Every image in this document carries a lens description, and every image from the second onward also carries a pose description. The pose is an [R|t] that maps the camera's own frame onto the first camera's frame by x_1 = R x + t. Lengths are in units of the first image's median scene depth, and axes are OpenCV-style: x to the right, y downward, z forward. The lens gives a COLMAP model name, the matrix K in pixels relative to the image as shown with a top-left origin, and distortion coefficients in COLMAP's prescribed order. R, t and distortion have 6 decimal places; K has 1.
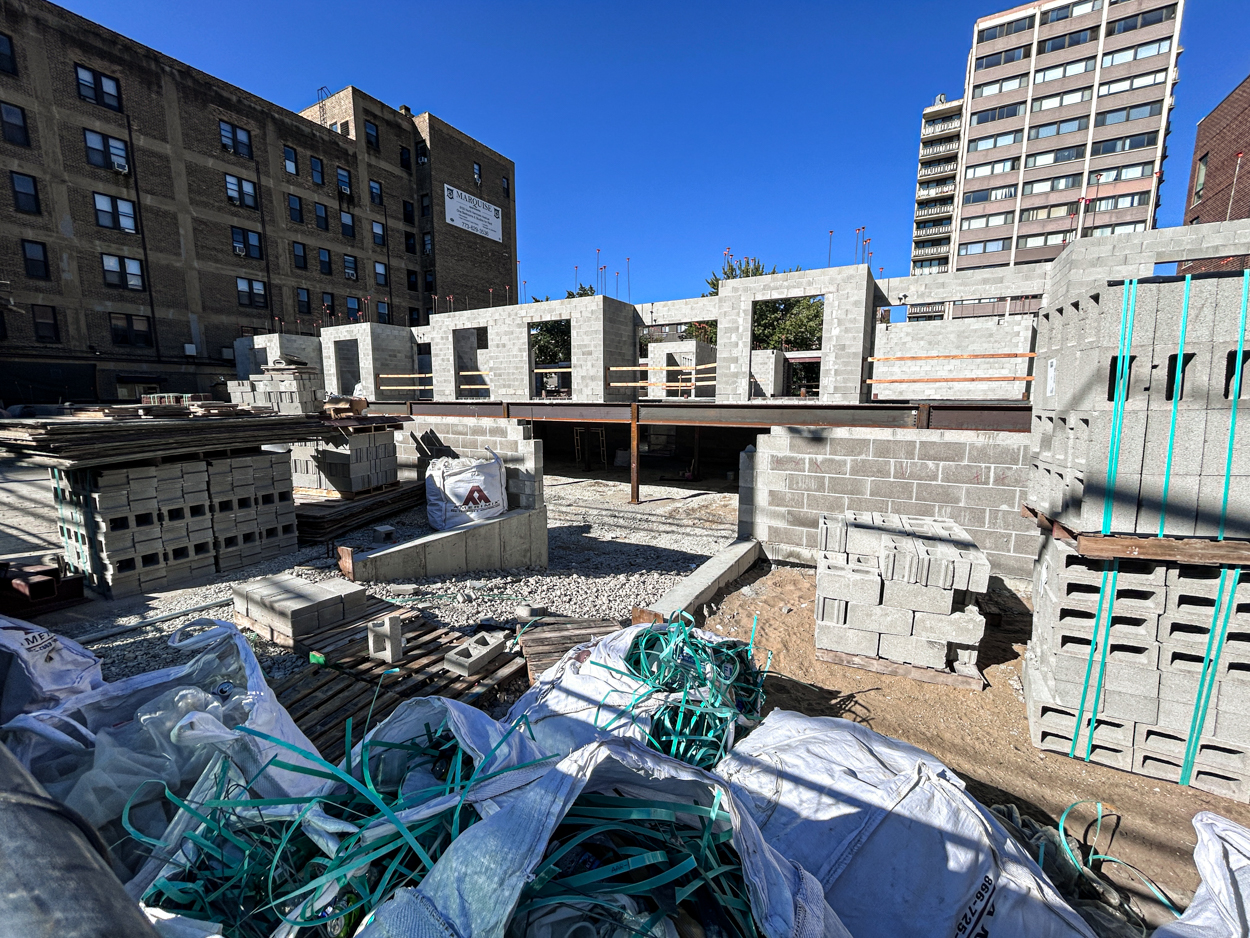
lens RADIAL K [[499.4, 0, 636.9], [0, 499.4, 473.0], [0, 0, 1]] dist [-0.004807, 0.000731]
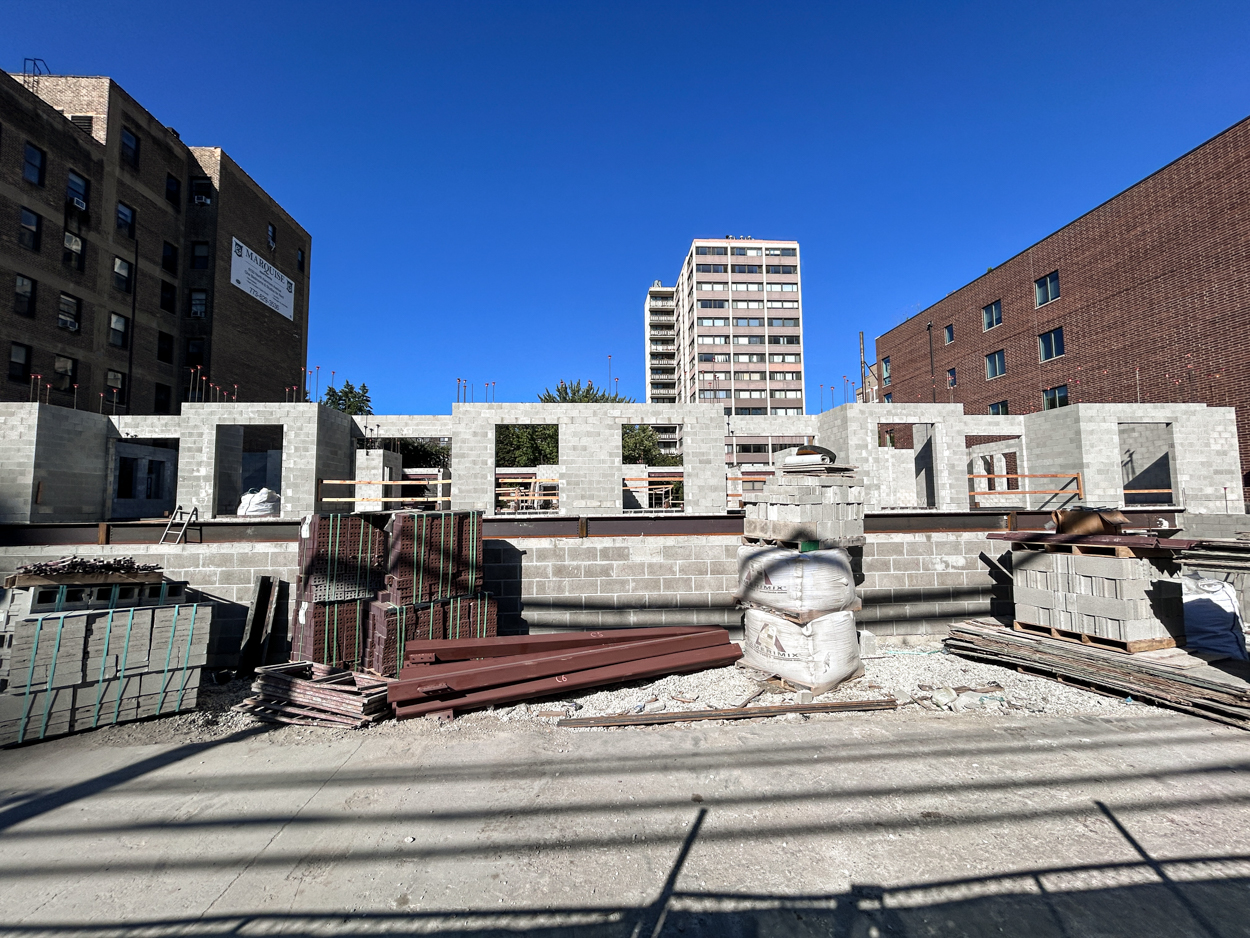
lens RADIAL K [[499.4, 0, 622.5], [0, 499.4, 473.0], [0, 0, 1]] dist [-0.004807, 0.000731]
pose [[0.839099, 0.028766, 0.543217, -0.302653], [0.092943, 0.976336, -0.195269, -0.022836], [-0.535979, 0.214339, 0.816569, 0.140446]]
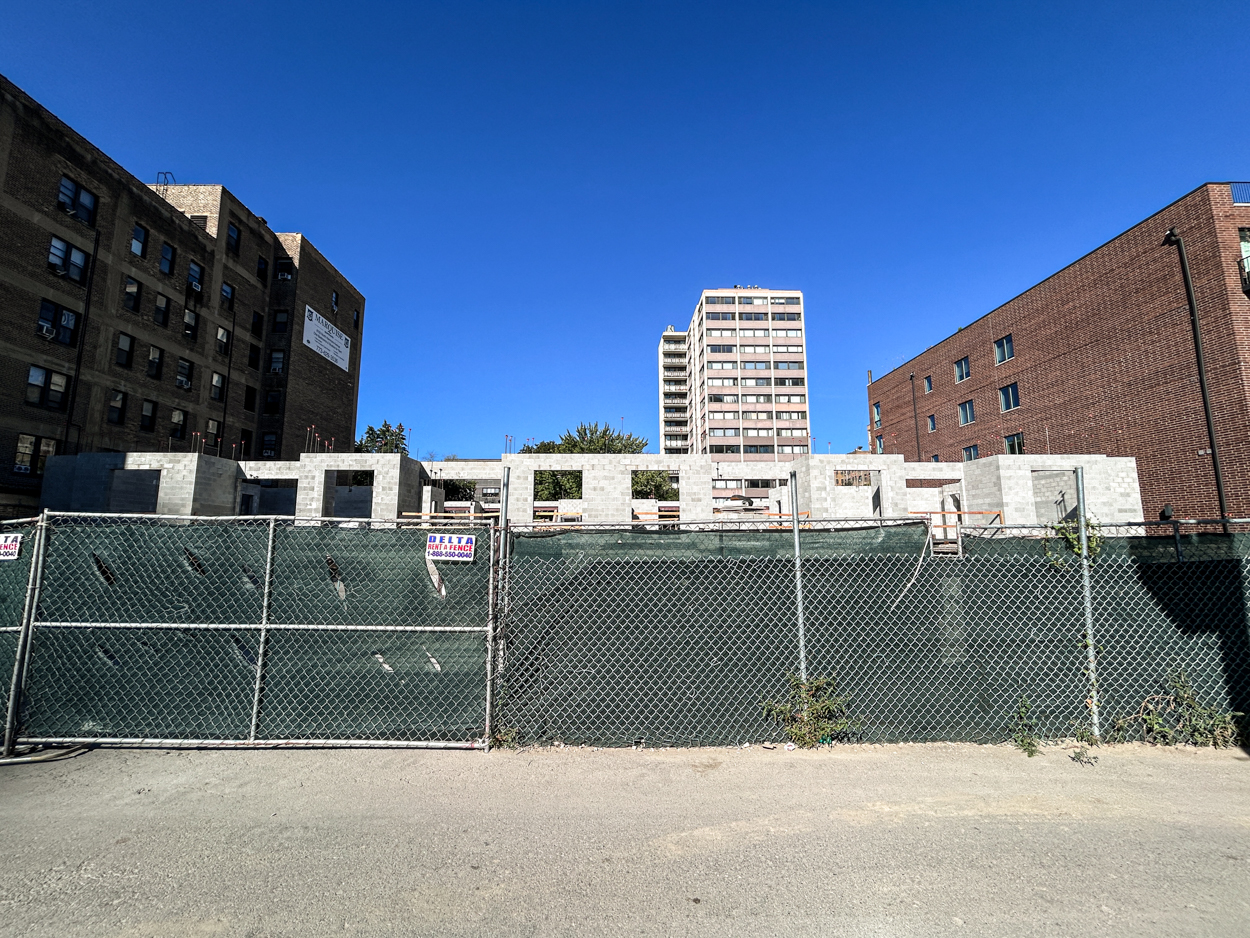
lens RADIAL K [[499.4, 0, 623.3], [0, 499.4, 474.8], [0, 0, 1]] dist [-0.004807, 0.000731]
pose [[0.854600, 0.066234, 0.515046, -0.356265], [0.080636, 0.962876, -0.257621, -0.003632], [-0.512989, 0.261694, 0.817532, 0.048072]]
